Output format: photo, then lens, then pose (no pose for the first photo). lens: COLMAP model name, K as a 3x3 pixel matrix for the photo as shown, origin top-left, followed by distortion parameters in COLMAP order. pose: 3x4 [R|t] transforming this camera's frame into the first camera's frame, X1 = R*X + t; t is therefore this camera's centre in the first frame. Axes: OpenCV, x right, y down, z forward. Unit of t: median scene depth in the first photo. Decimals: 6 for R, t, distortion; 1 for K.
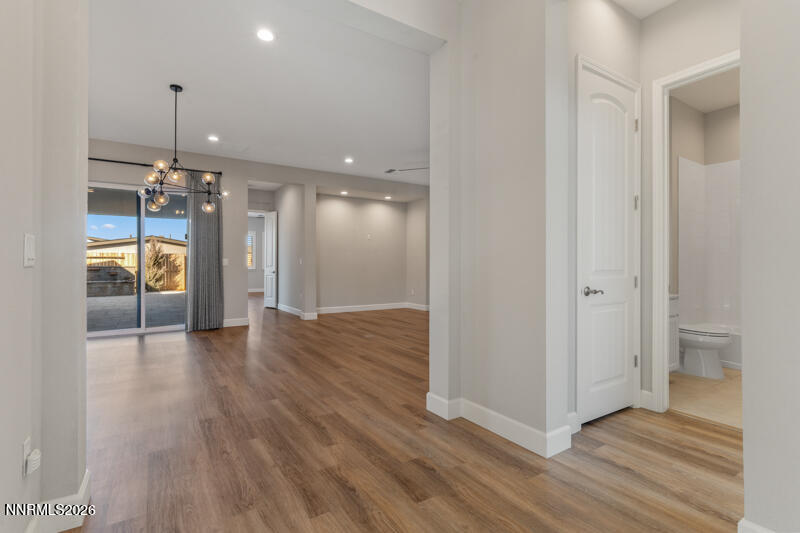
lens RADIAL K [[379.5, 0, 404.4], [0, 379.5, 261.1], [0, 0, 1]] dist [-0.000546, 0.004506]
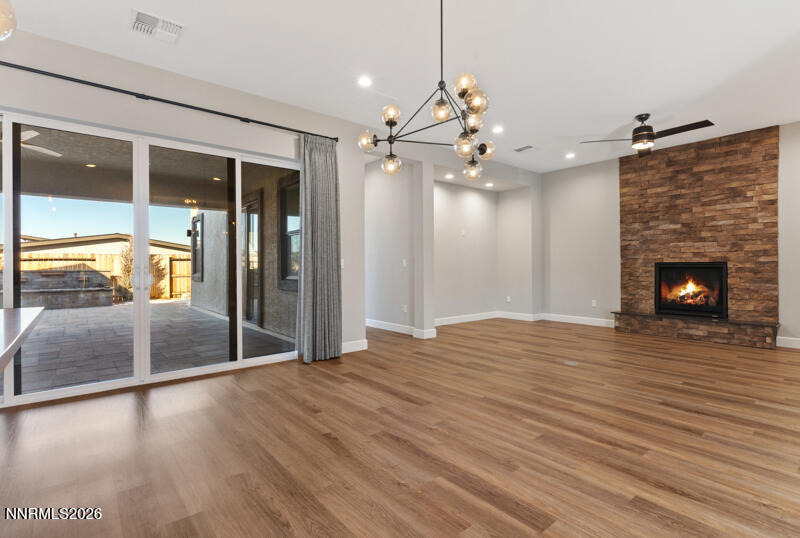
lens RADIAL K [[379.5, 0, 401.3], [0, 379.5, 265.8], [0, 0, 1]] dist [-0.000546, 0.004506]
pose [[0.992669, -0.004341, 0.120783, -0.341567], [0.003484, 0.999967, 0.007307, 0.001157], [-0.120811, -0.006832, 0.992652, 0.206987]]
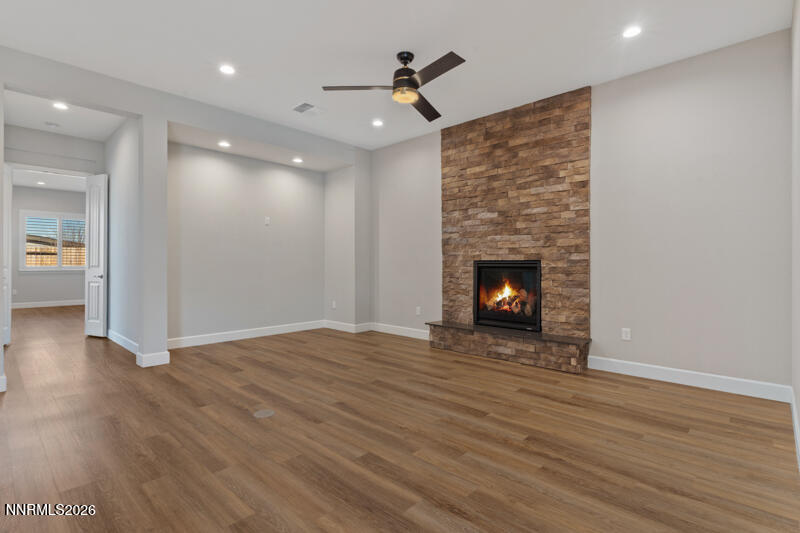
lens RADIAL K [[379.5, 0, 403.0], [0, 379.5, 263.5], [0, 0, 1]] dist [-0.000546, 0.004506]
pose [[0.968754, 0.003496, 0.247998, -0.030174], [-0.005046, 0.999972, 0.005615, 0.003552], [-0.247972, -0.006691, 0.968744, 0.330486]]
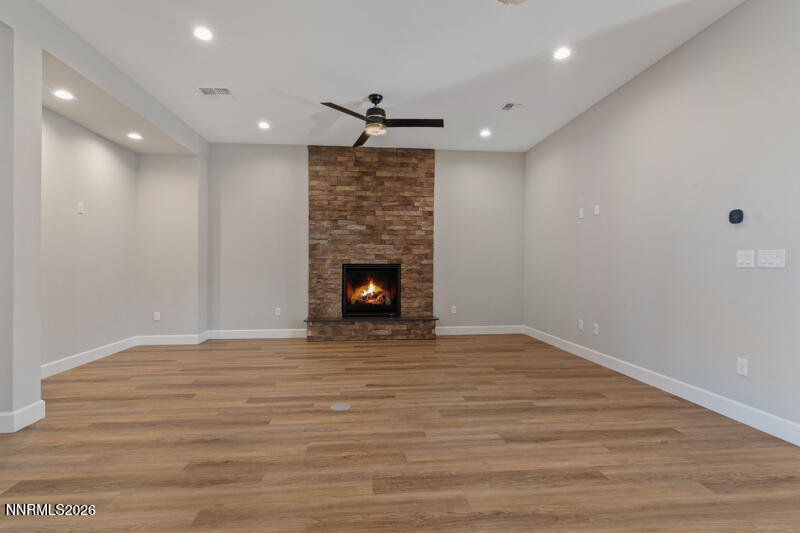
lens RADIAL K [[379.5, 0, 378.7], [0, 379.5, 261.8], [0, 0, 1]] dist [-0.000546, 0.004506]
pose [[0.471443, 0.013479, 0.881793, -0.350262], [-0.007515, 0.999908, -0.011266, 0.005419], [-0.881864, -0.001316, 0.471502, 0.477243]]
